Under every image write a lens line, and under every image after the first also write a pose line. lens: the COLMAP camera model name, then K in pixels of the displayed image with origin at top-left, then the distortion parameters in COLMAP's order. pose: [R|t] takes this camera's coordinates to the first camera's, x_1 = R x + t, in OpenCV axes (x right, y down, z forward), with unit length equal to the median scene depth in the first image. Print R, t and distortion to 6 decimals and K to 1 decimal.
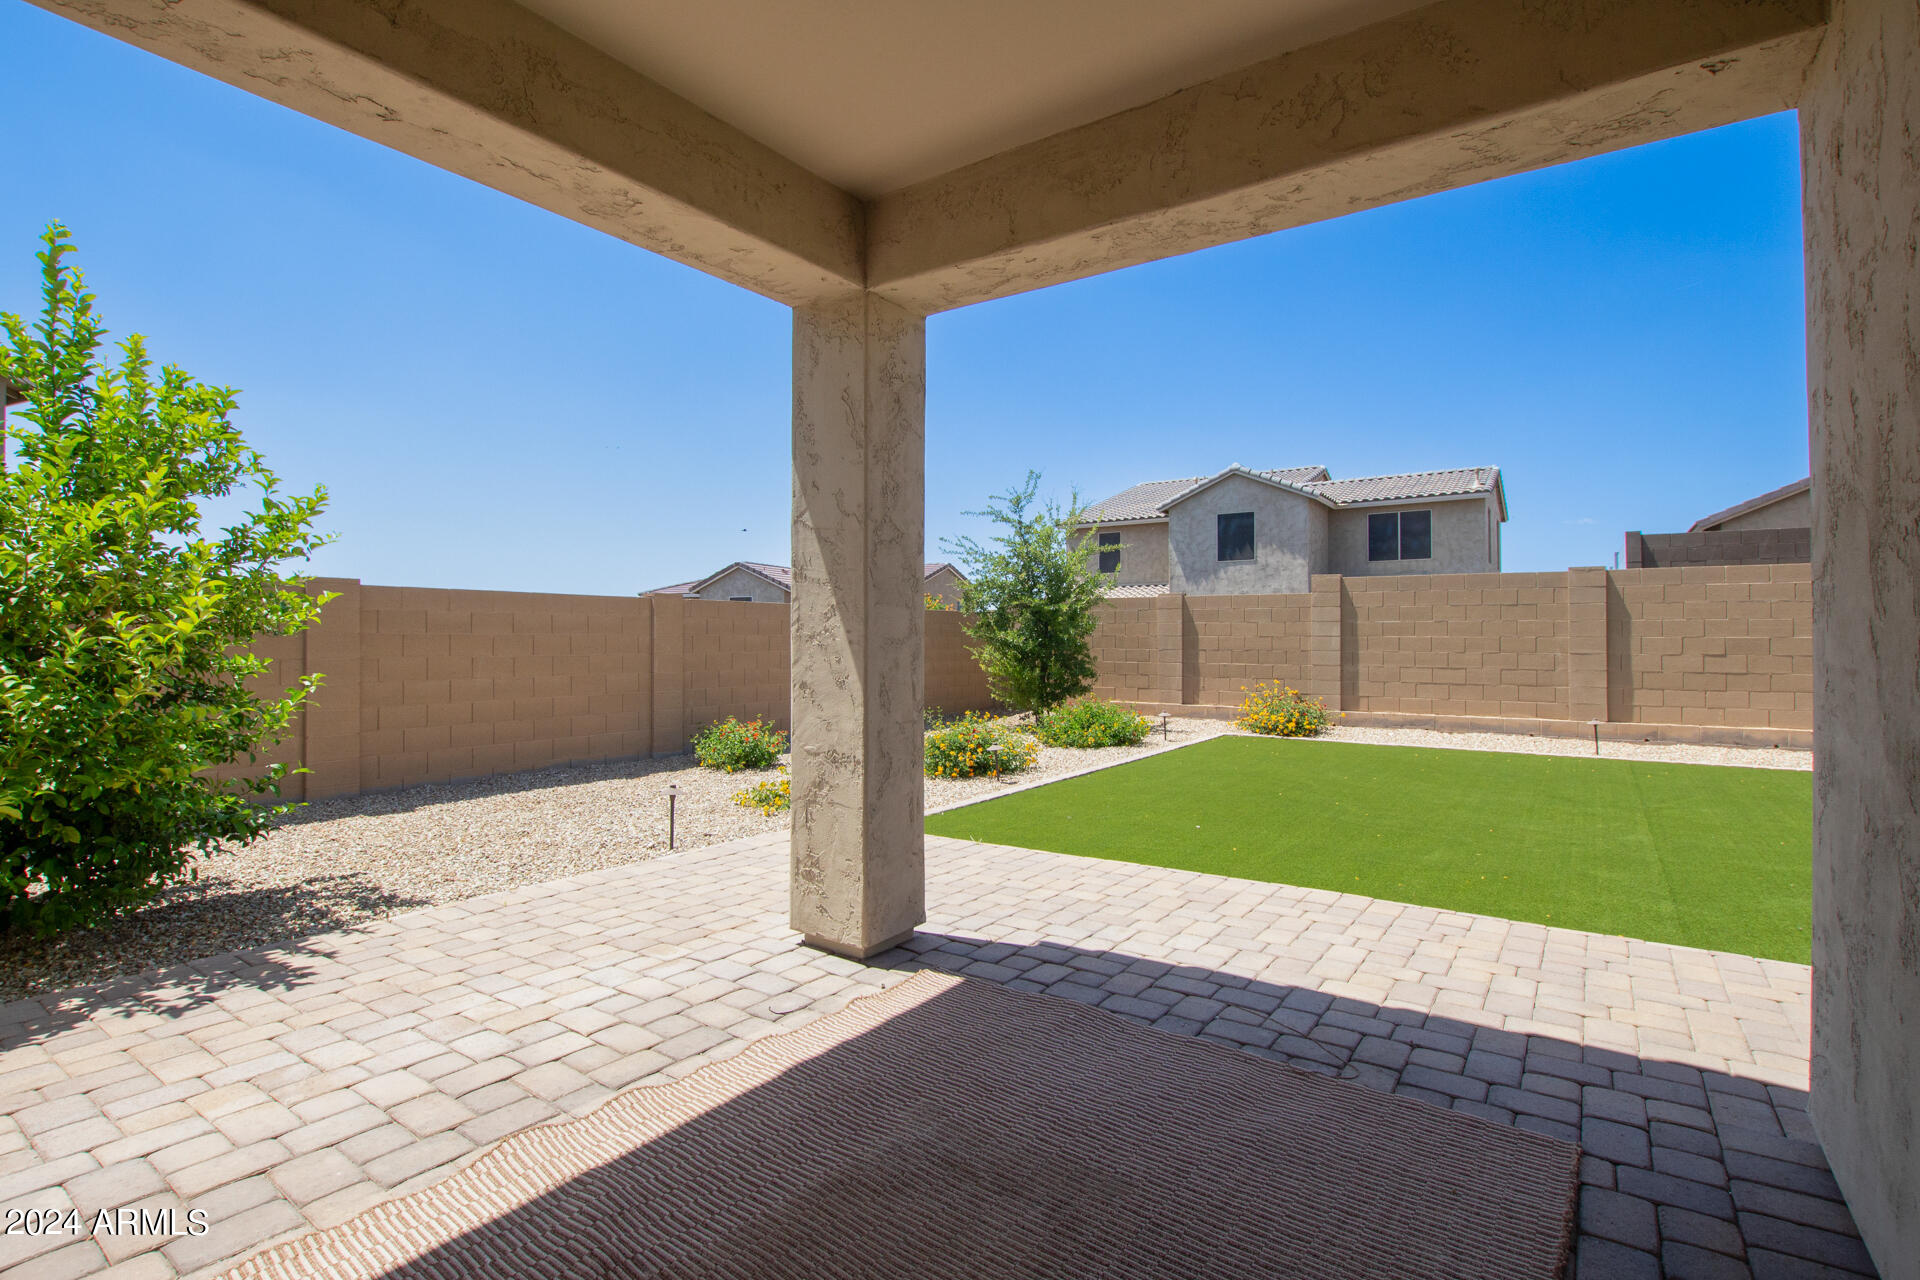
lens RADIAL K [[892.7, 0, 952.6], [0, 892.7, 625.6], [0, 0, 1]] dist [-0.009884, -0.000016]
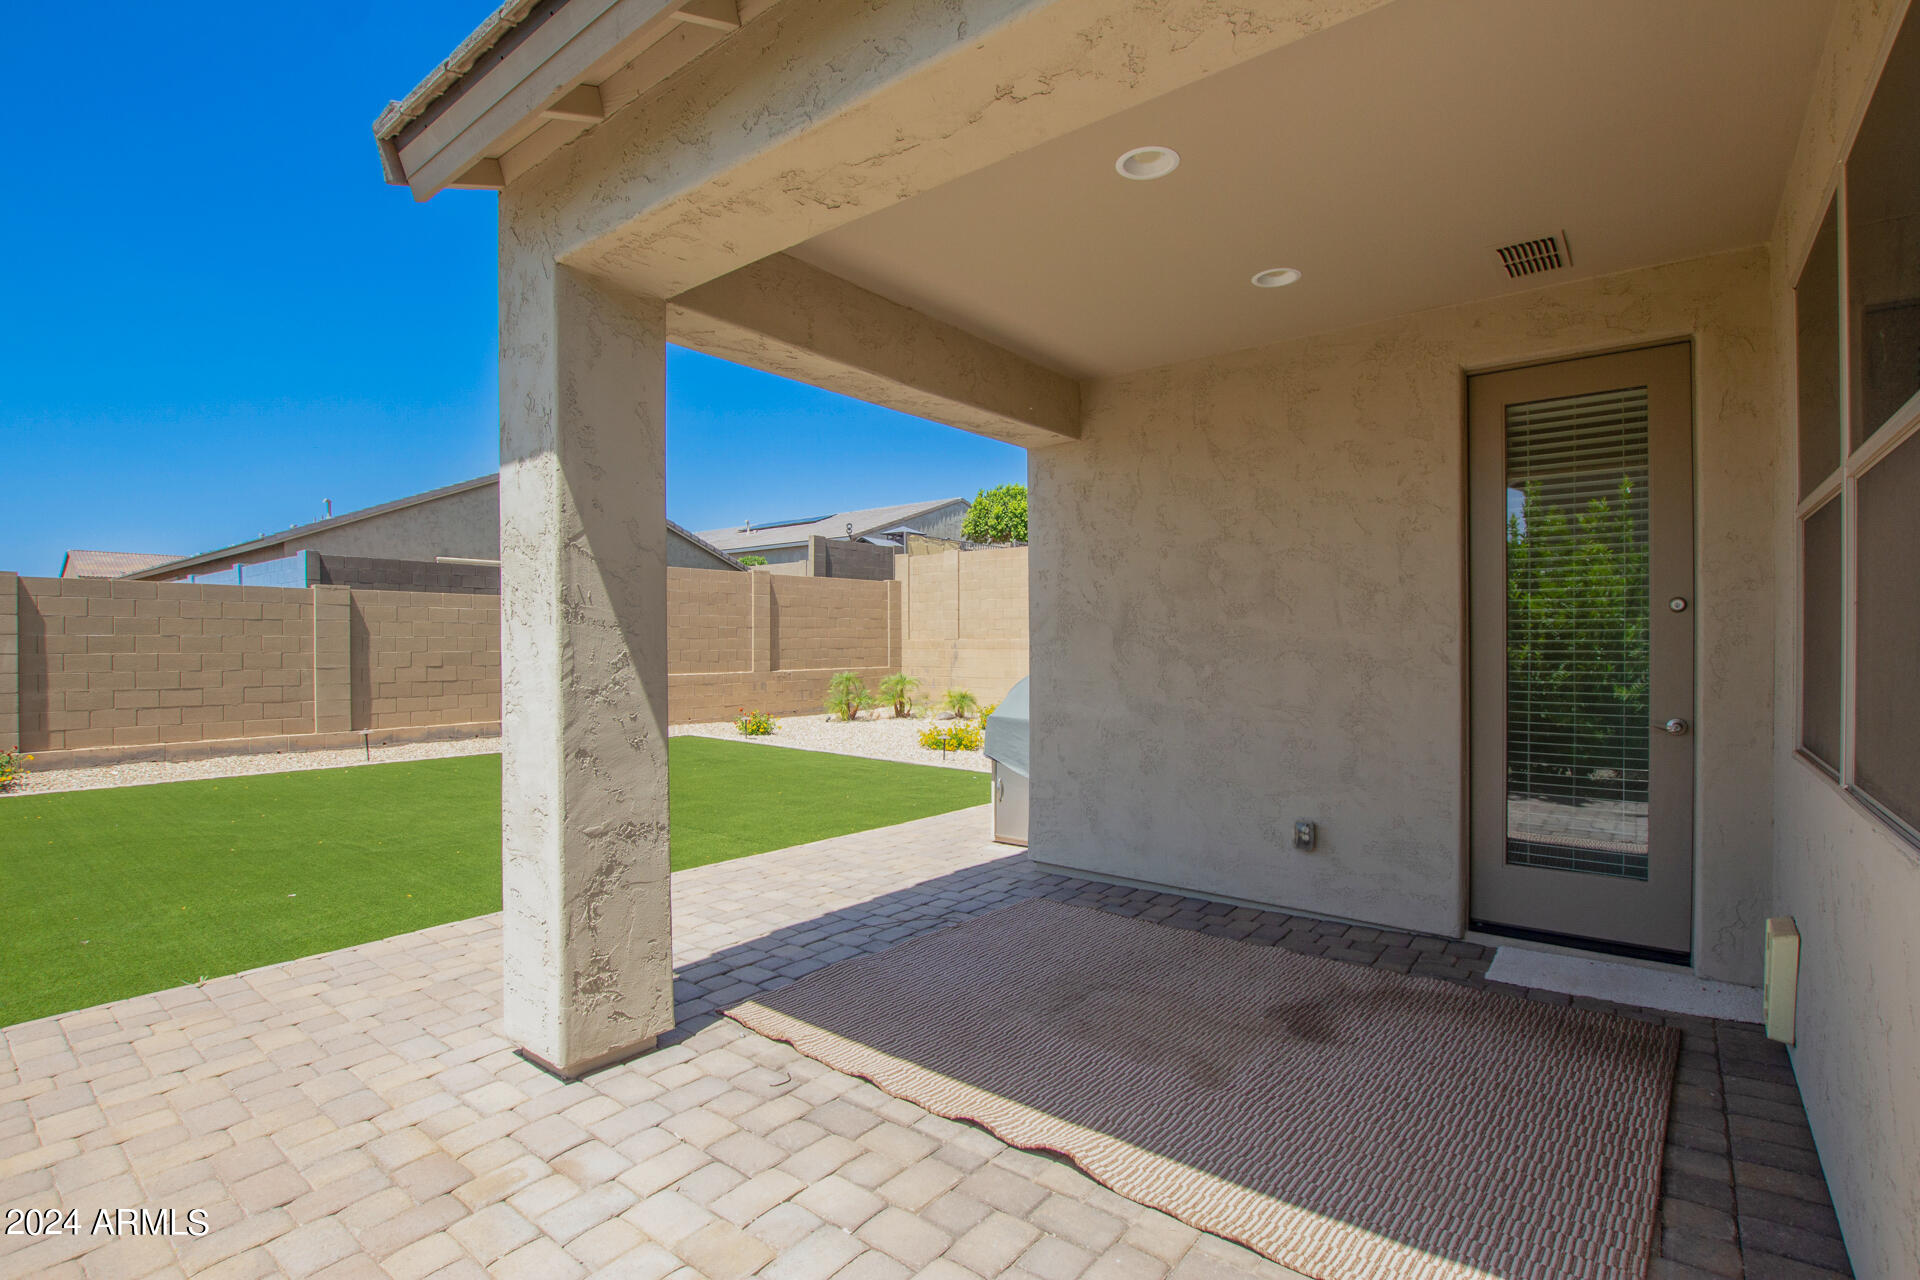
lens RADIAL K [[892.7, 0, 946.2], [0, 892.7, 651.2], [0, 0, 1]] dist [-0.009884, -0.000016]
pose [[0.088151, -0.011077, 0.996046, -0.952352], [-0.013076, 0.999839, 0.012276, -0.039245], [-0.996021, -0.014107, 0.087992, 0.624538]]
